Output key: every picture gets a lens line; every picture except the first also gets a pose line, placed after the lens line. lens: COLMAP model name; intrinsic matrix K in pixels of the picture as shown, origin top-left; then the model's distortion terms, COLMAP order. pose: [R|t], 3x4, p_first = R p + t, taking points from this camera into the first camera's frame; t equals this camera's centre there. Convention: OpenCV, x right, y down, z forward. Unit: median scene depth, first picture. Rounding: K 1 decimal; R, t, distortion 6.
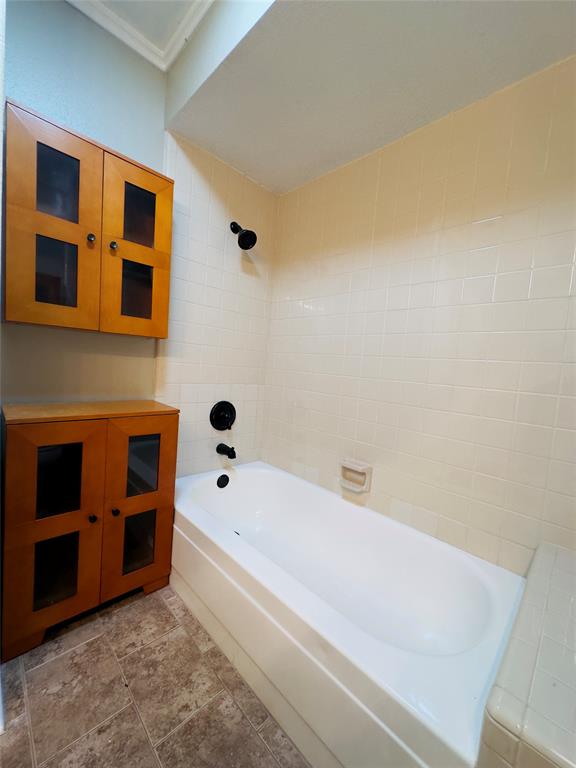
lens RADIAL K [[306.5, 0, 284.9], [0, 306.5, 385.5], [0, 0, 1]] dist [0.001051, 0.001186]
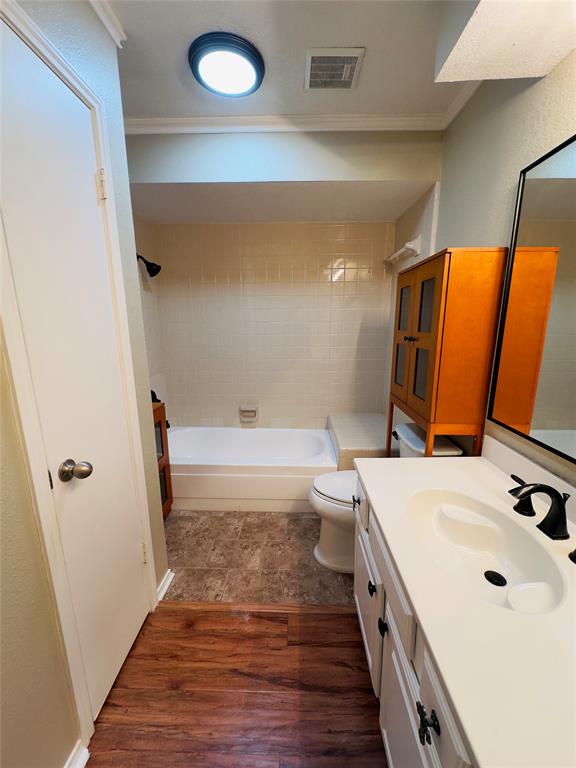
lens RADIAL K [[306.5, 0, 287.4], [0, 306.5, 384.9], [0, 0, 1]] dist [0.001051, 0.001186]
pose [[0.722579, -0.220372, 0.655222, -0.794113], [0.097853, 0.970890, 0.218628, -0.256616], [-0.684328, -0.093860, 0.723108, -0.475867]]
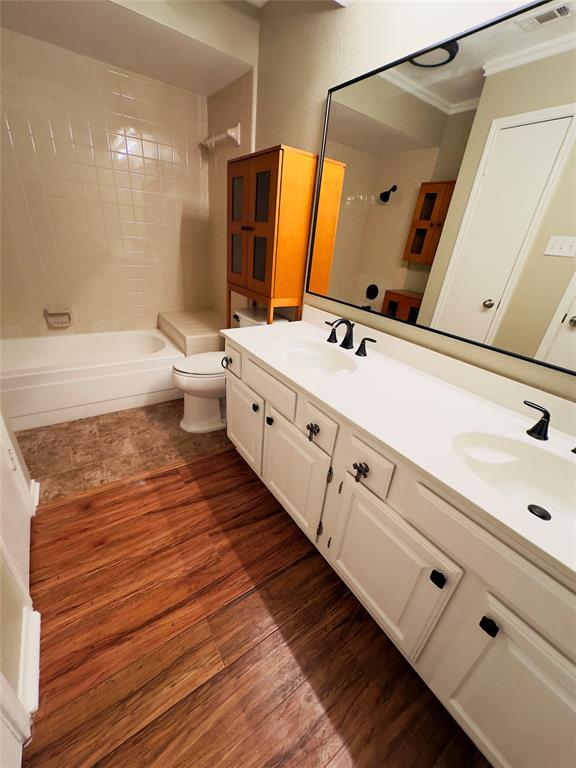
lens RADIAL K [[306.5, 0, 287.1], [0, 306.5, 385.1], [0, 0, 1]] dist [0.001051, 0.001186]
pose [[0.178646, -0.486225, 0.855378, -1.092240], [-0.022041, 0.867167, 0.497529, -0.210065], [-0.983667, -0.107735, 0.144199, -0.393125]]
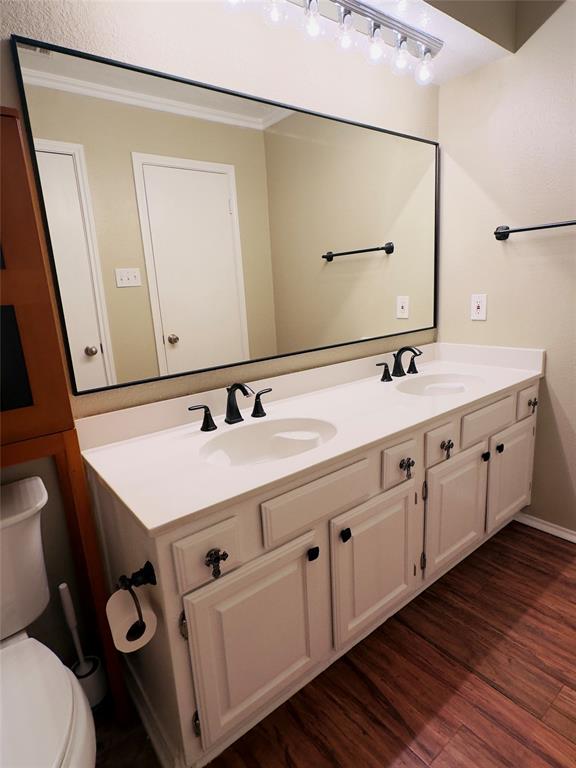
lens RADIAL K [[419.6, 0, 290.6], [0, 419.6, 388.8], [0, 0, 1]] dist [-0.007783, 0.000075]
pose [[-0.993350, -0.041608, 0.107350, -0.361059], [-0.007580, 0.954026, 0.299629, -0.183156], [-0.114882, 0.296823, -0.947997, 0.455999]]
